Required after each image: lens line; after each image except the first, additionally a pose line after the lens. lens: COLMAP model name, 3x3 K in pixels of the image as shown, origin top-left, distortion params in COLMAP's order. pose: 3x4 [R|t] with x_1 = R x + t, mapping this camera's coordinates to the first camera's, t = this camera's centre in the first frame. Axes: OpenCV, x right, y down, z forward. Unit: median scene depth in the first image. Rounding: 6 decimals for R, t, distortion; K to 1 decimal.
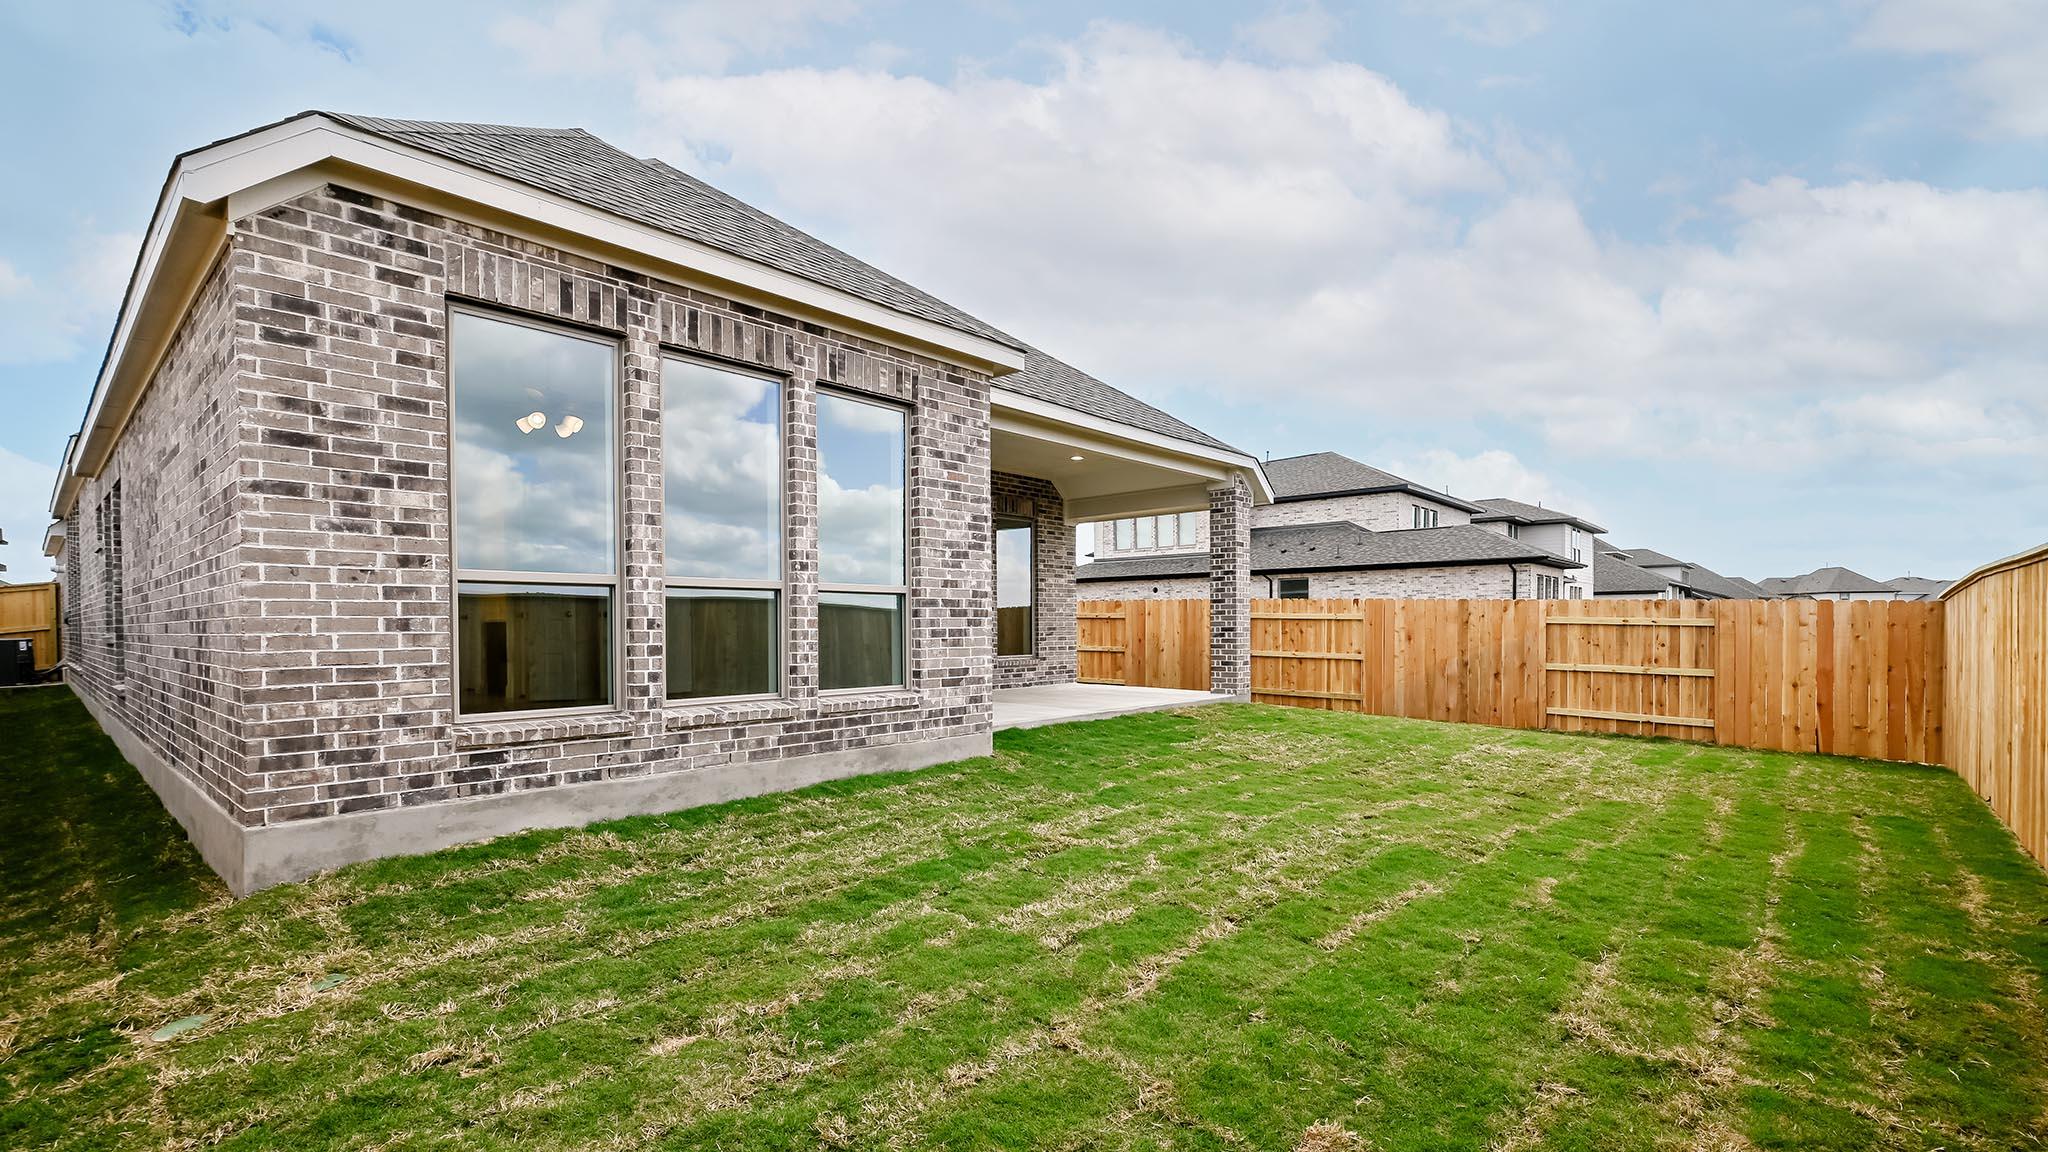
lens RADIAL K [[902.5, 0, 1025.6], [0, 902.5, 634.4], [0, 0, 1]] dist [-0.000427, -0.000007]
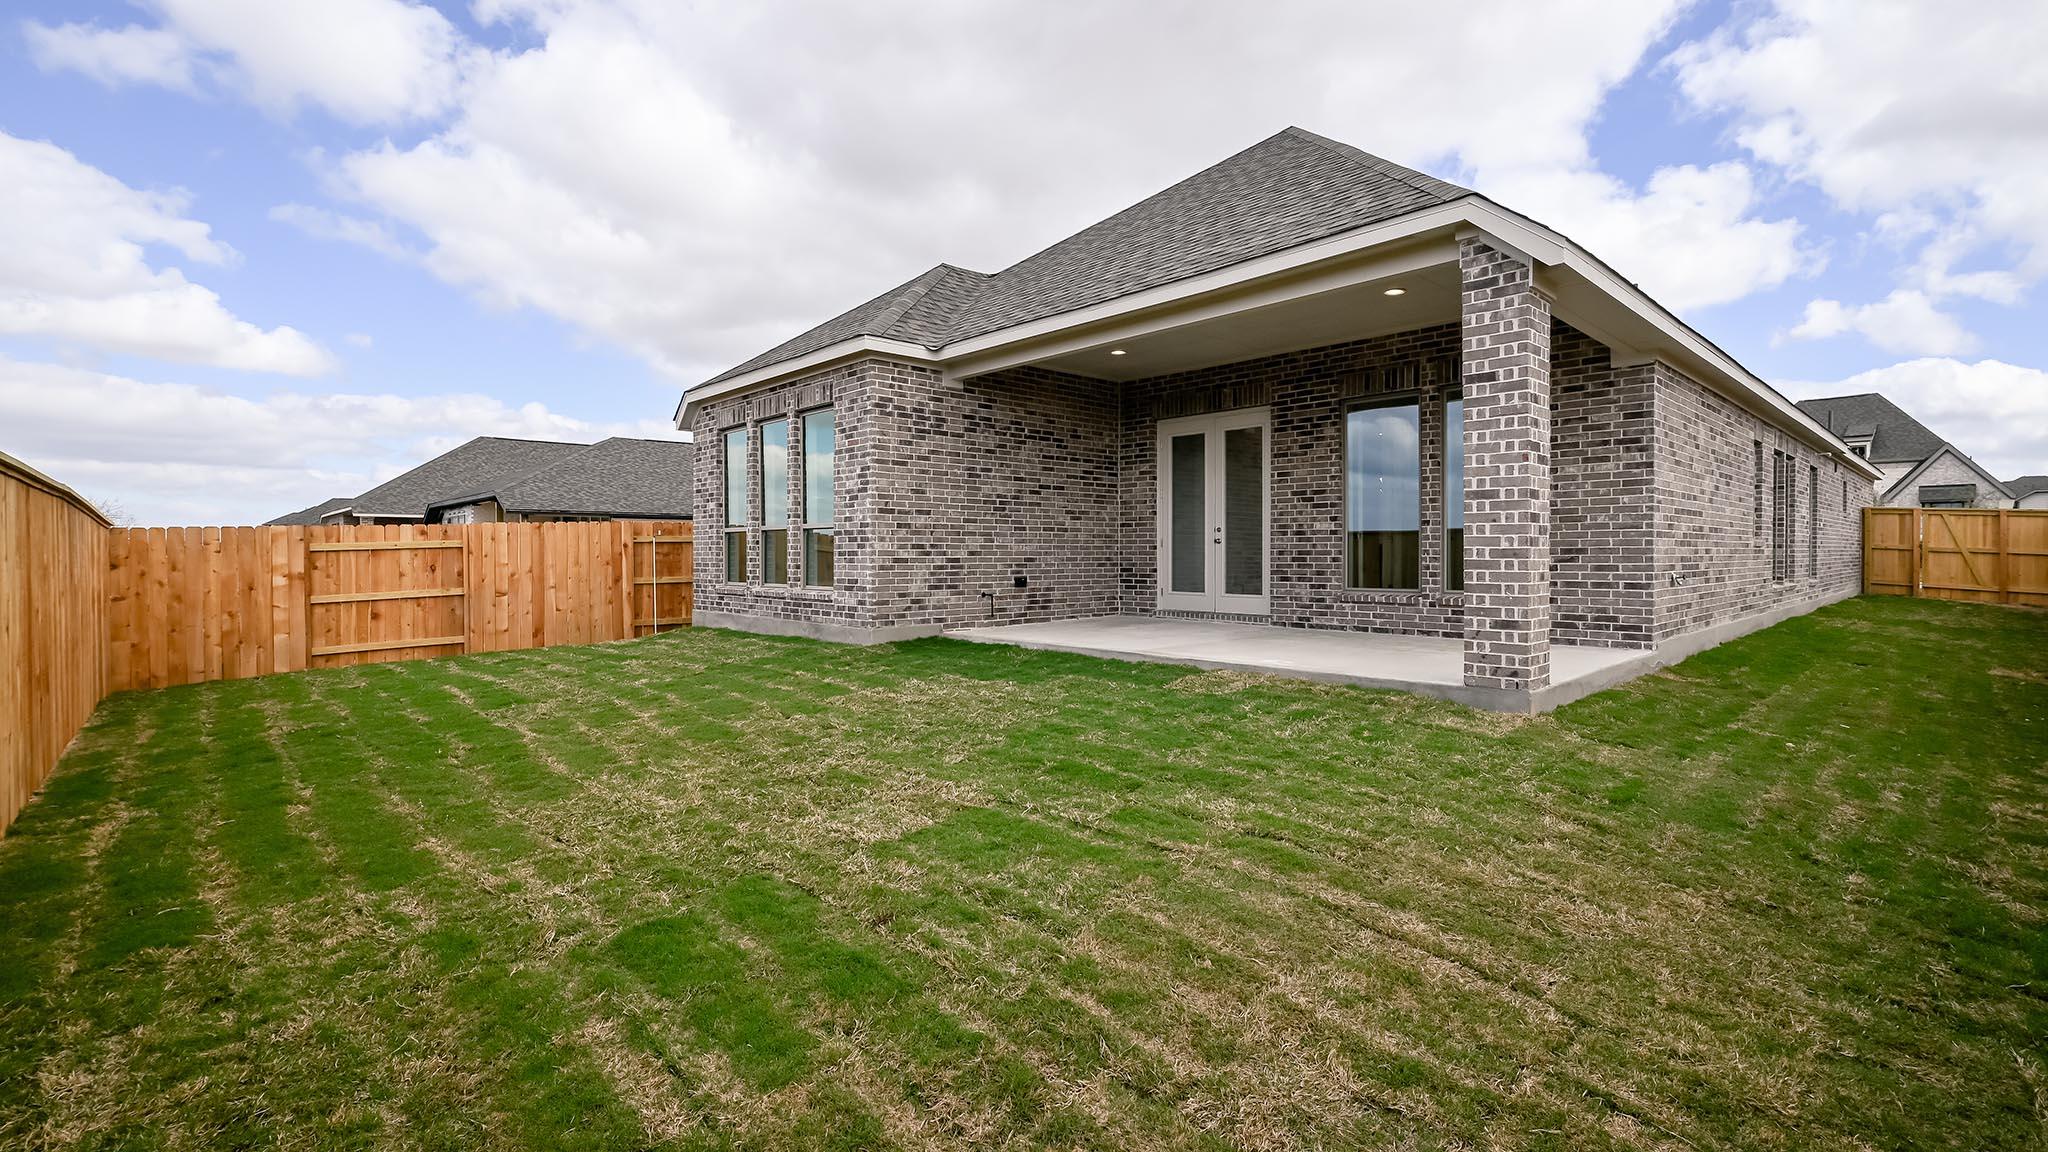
lens RADIAL K [[902.5, 0, 1025.0], [0, 902.5, 562.3], [0, 0, 1]] dist [-0.000427, -0.000007]
pose [[-0.092494, 0.012420, -0.995636, 1.310474], [-0.008763, 0.999873, 0.013287, -0.009088], [0.995675, 0.009954, -0.092373, 1.407694]]
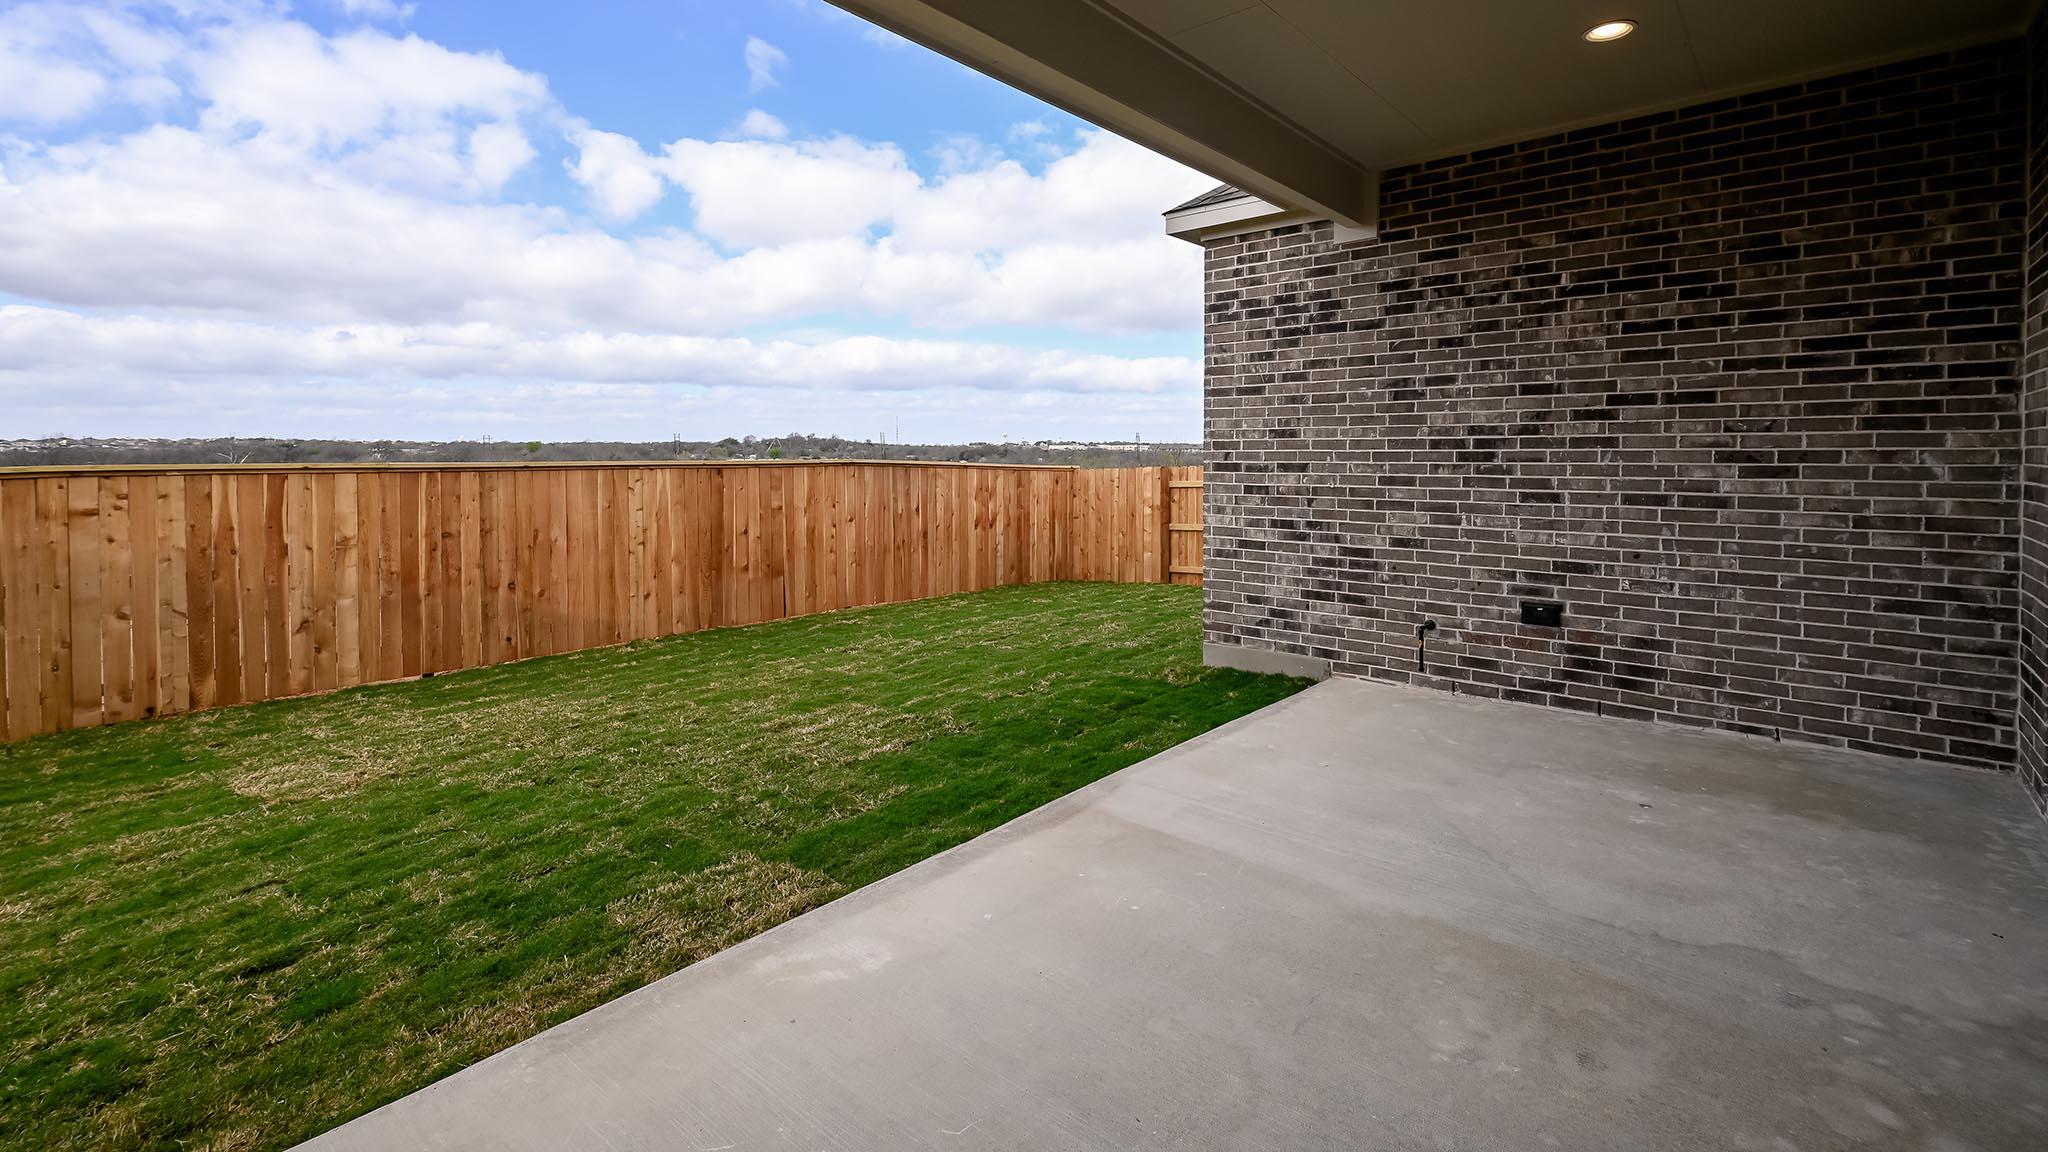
lens RADIAL K [[902.5, 0, 1033.2], [0, 902.5, 472.5], [0, 0, 1]] dist [-0.000427, -0.000007]
pose [[-0.999895, 0.005020, -0.013565, 0.148744], [0.004609, 0.999535, 0.030131, -0.090867], [0.013710, 0.030066, -0.999454, 1.972461]]
